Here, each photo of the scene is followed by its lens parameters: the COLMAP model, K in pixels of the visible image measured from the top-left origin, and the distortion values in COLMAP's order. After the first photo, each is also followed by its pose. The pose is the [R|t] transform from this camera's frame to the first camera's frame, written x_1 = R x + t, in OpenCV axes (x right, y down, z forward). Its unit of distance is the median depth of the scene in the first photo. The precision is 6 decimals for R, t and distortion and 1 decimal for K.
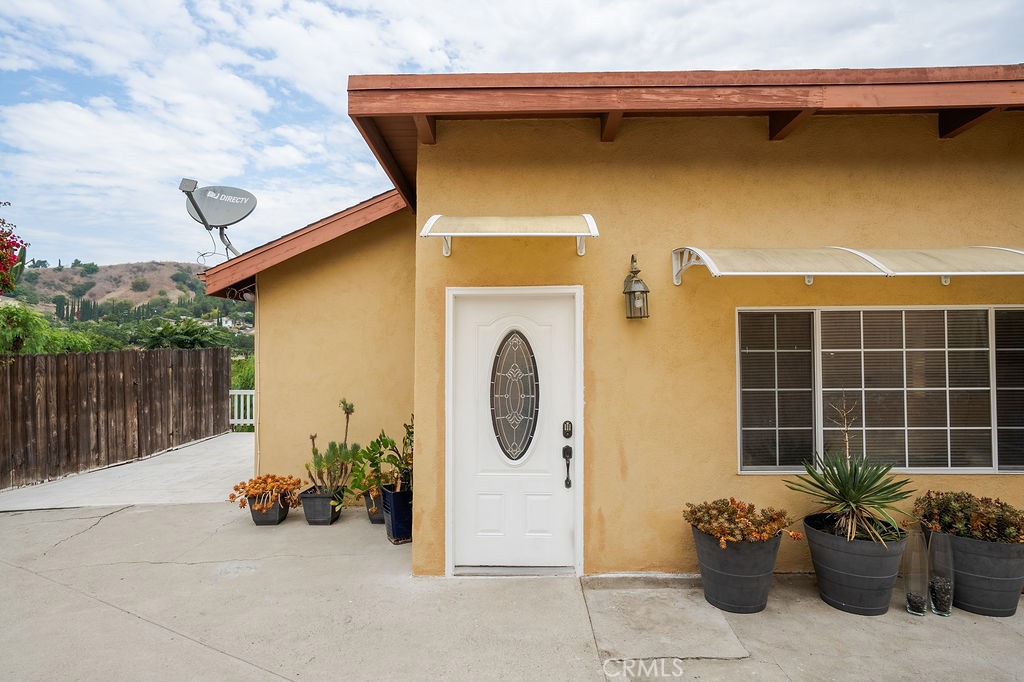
lens RADIAL K [[542.9, 0, 512.0], [0, 542.9, 341.0], [0, 0, 1]] dist [0.003210, 0.000529]
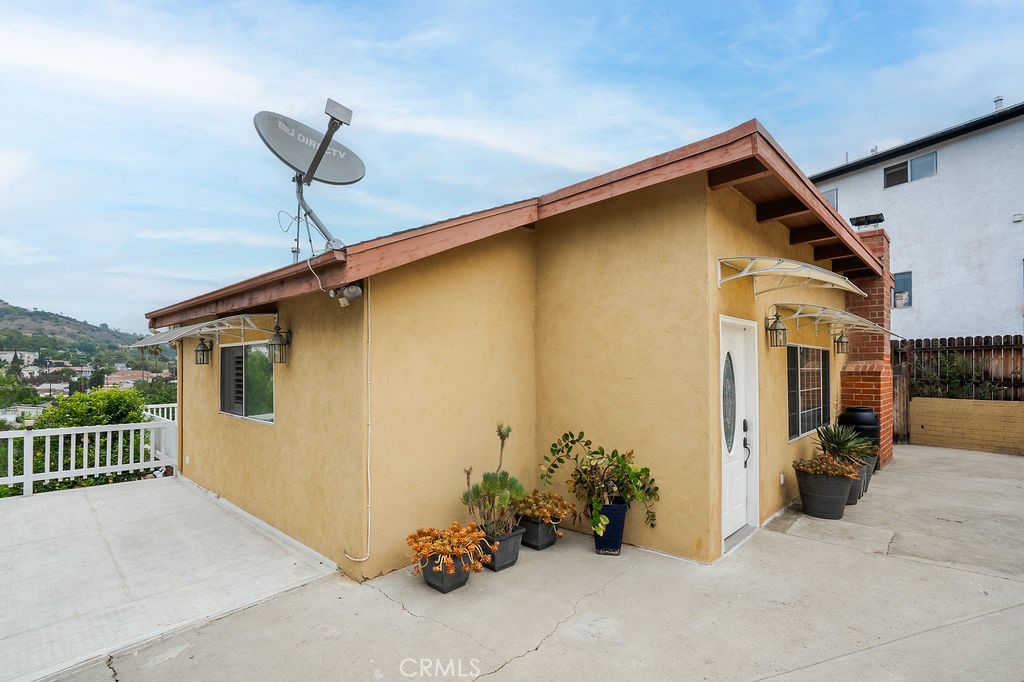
lens RADIAL K [[483.6, 0, 512.7], [0, 483.6, 368.2], [0, 0, 1]] dist [-0.001635, -0.000210]
pose [[0.669024, 0.002976, 0.743235, -1.209406], [-0.012515, 0.999895, 0.007262, 0.016098], [-0.743135, -0.014160, 0.668991, 0.627178]]
